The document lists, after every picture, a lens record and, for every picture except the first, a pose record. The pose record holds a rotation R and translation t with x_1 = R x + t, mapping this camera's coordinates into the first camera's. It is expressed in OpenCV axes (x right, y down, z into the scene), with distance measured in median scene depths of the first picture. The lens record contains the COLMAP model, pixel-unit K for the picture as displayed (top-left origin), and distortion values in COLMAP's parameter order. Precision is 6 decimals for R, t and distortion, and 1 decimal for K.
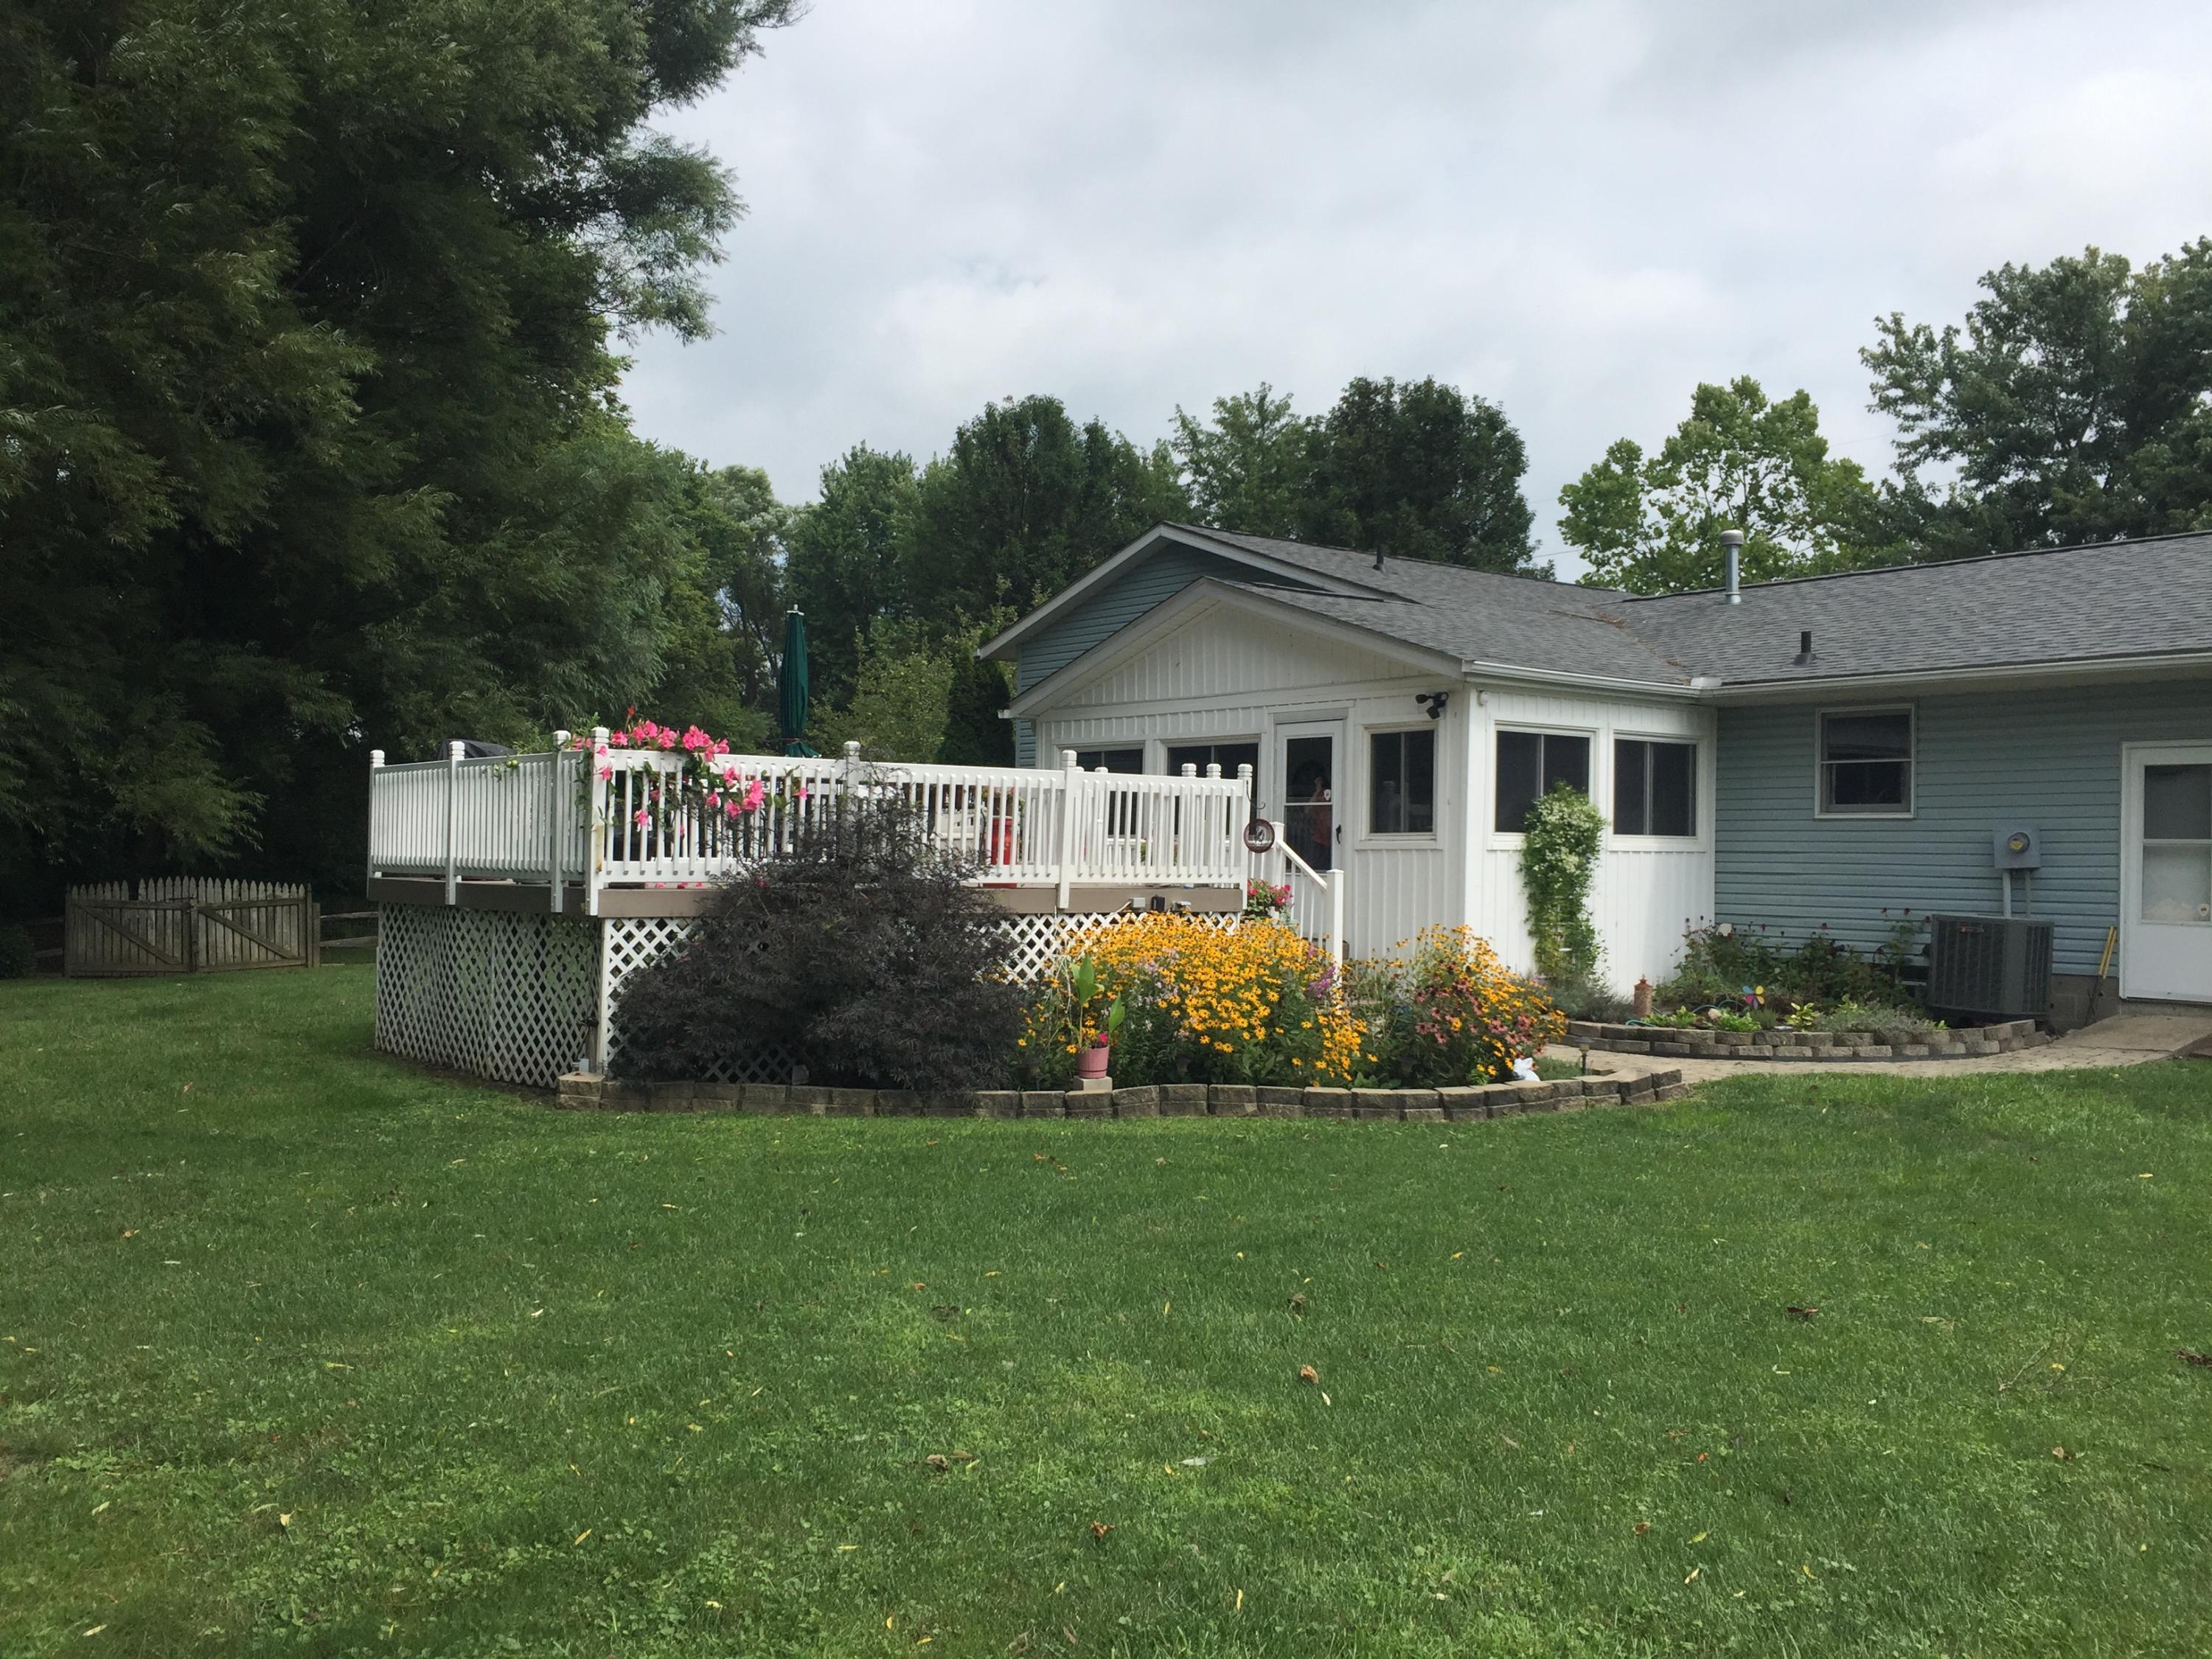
lens RADIAL K [[1893.7, 0, 1117.1], [0, 1893.7, 836.0], [0, 0, 1]] dist [0.067558, -0.070932]
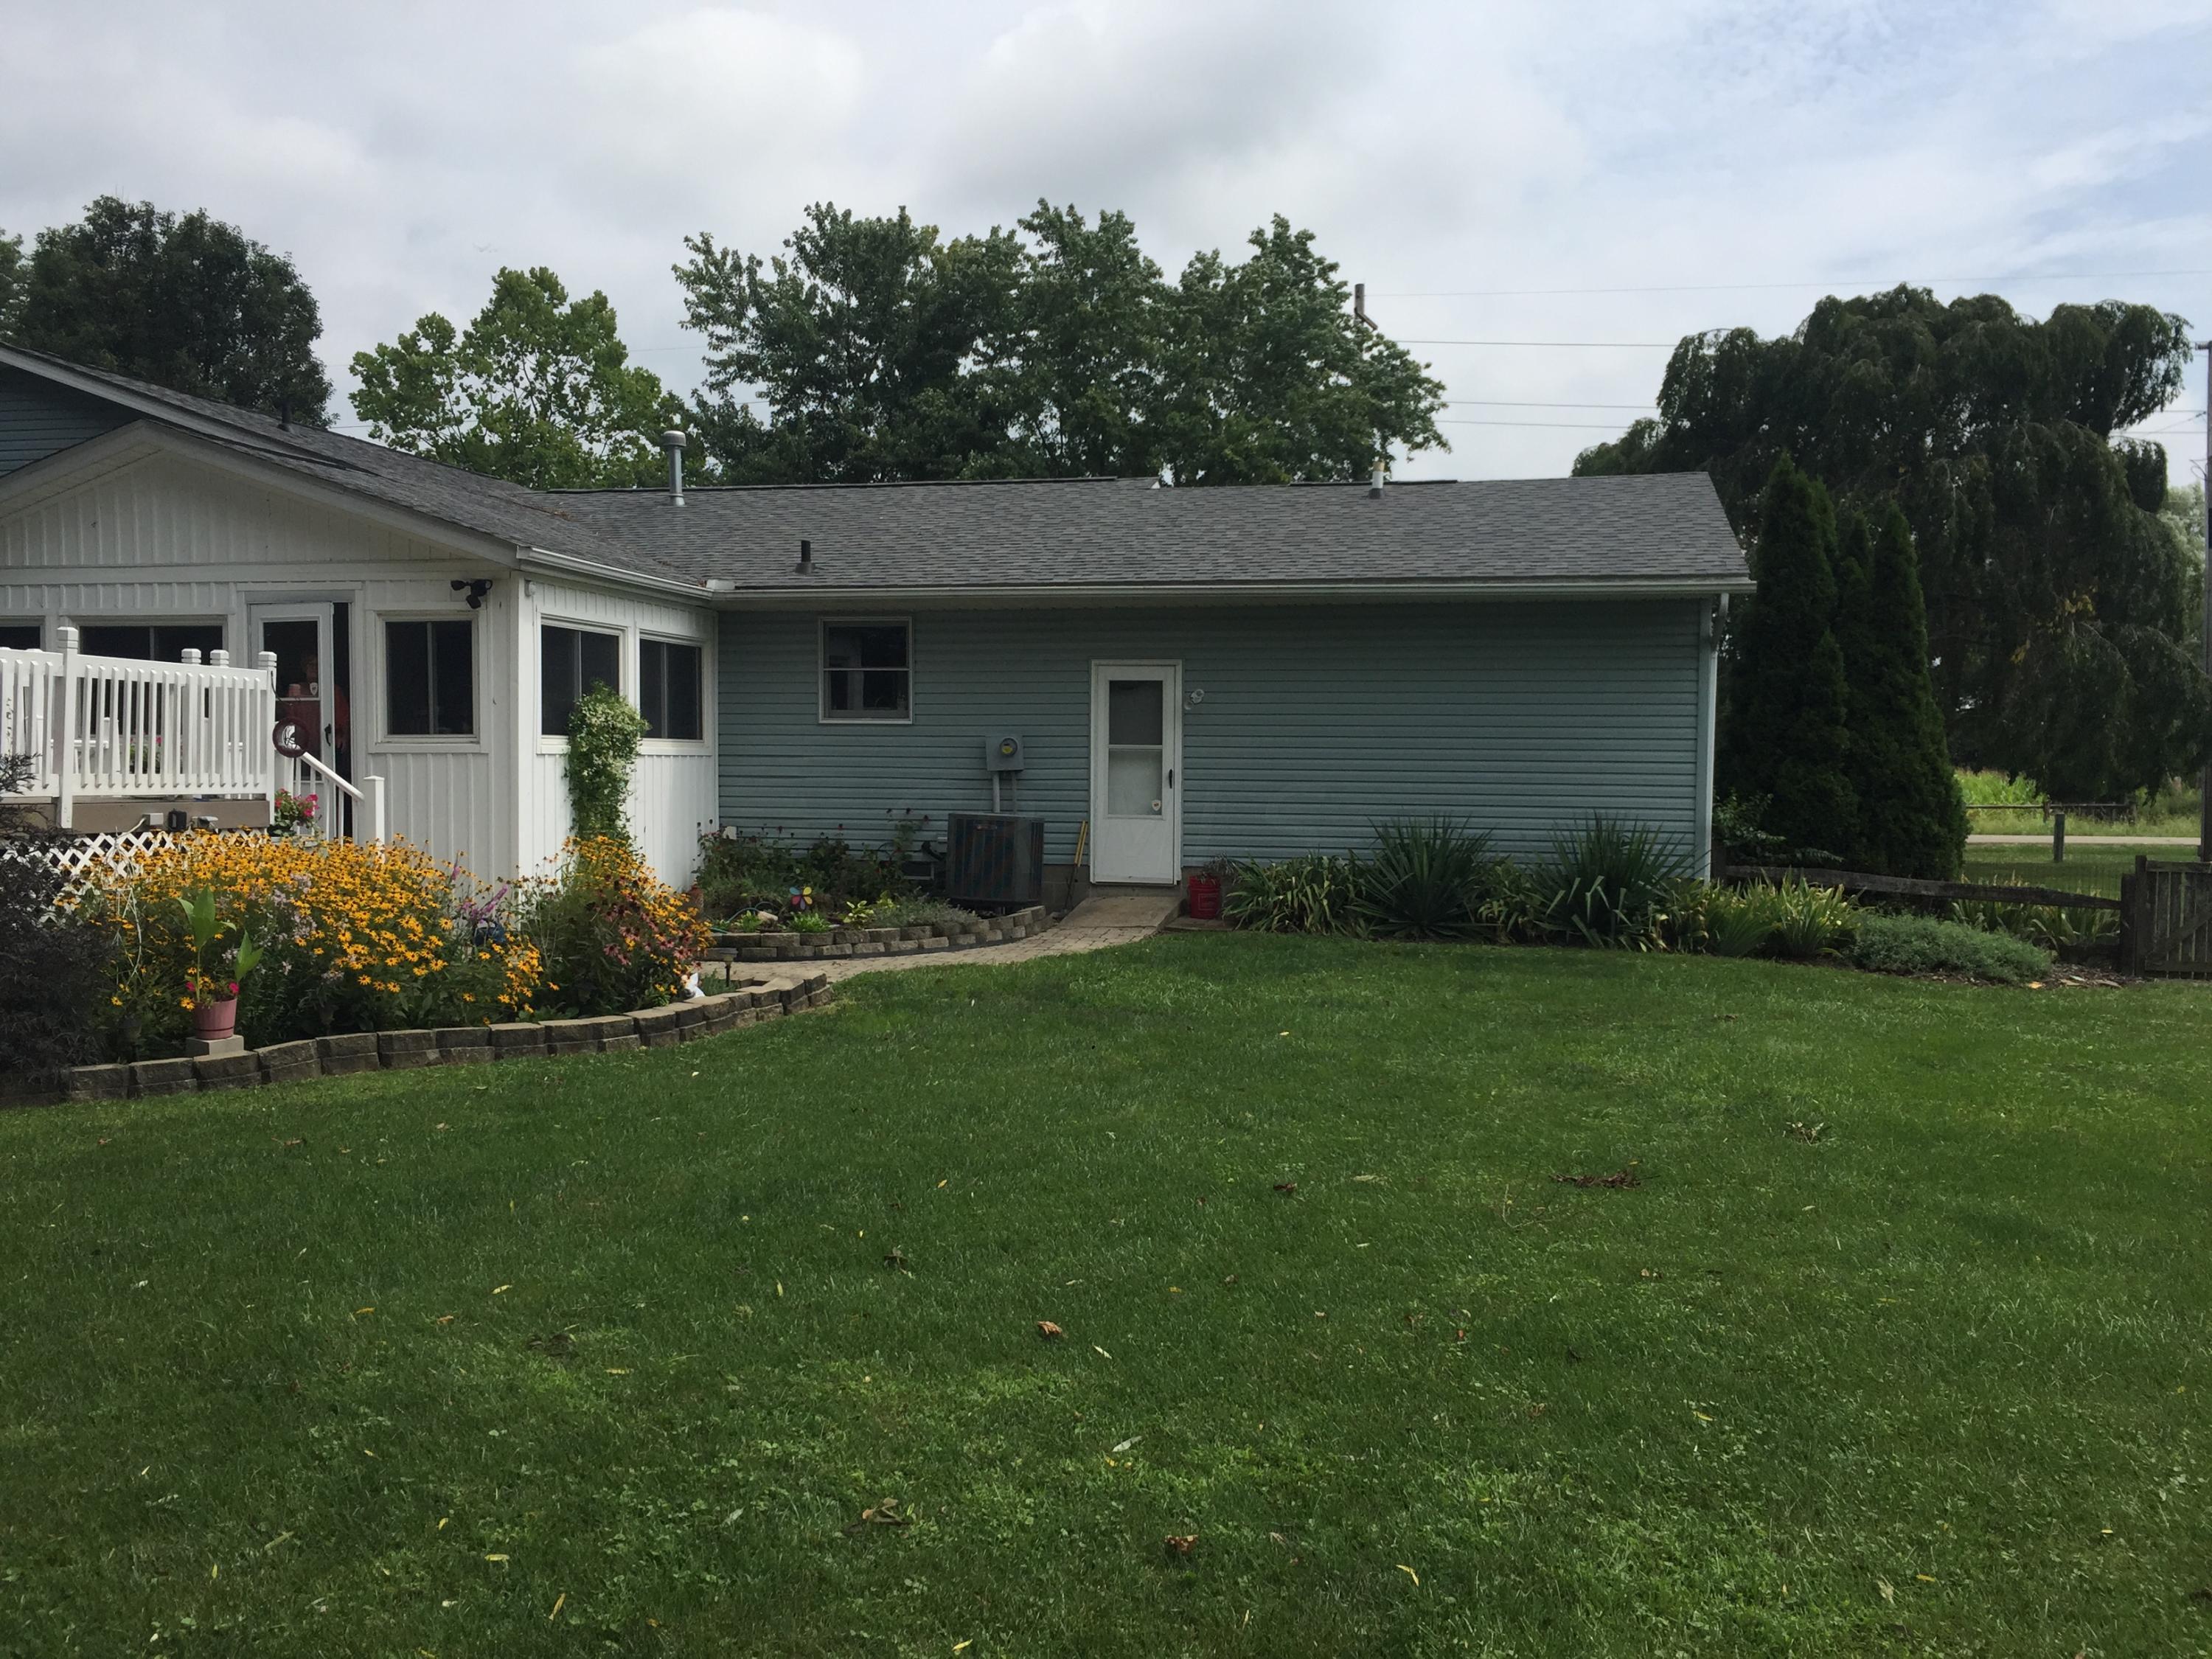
lens RADIAL K [[1893.7, 0, 1121.4], [0, 1893.7, 822.1], [0, 0, 1]] dist [0.067558, -0.070932]
pose [[0.790336, -0.021823, 0.612285, -0.149413], [-0.006218, 0.999028, 0.043634, -0.001615], [-0.612642, -0.038293, 0.789432, 0.089364]]
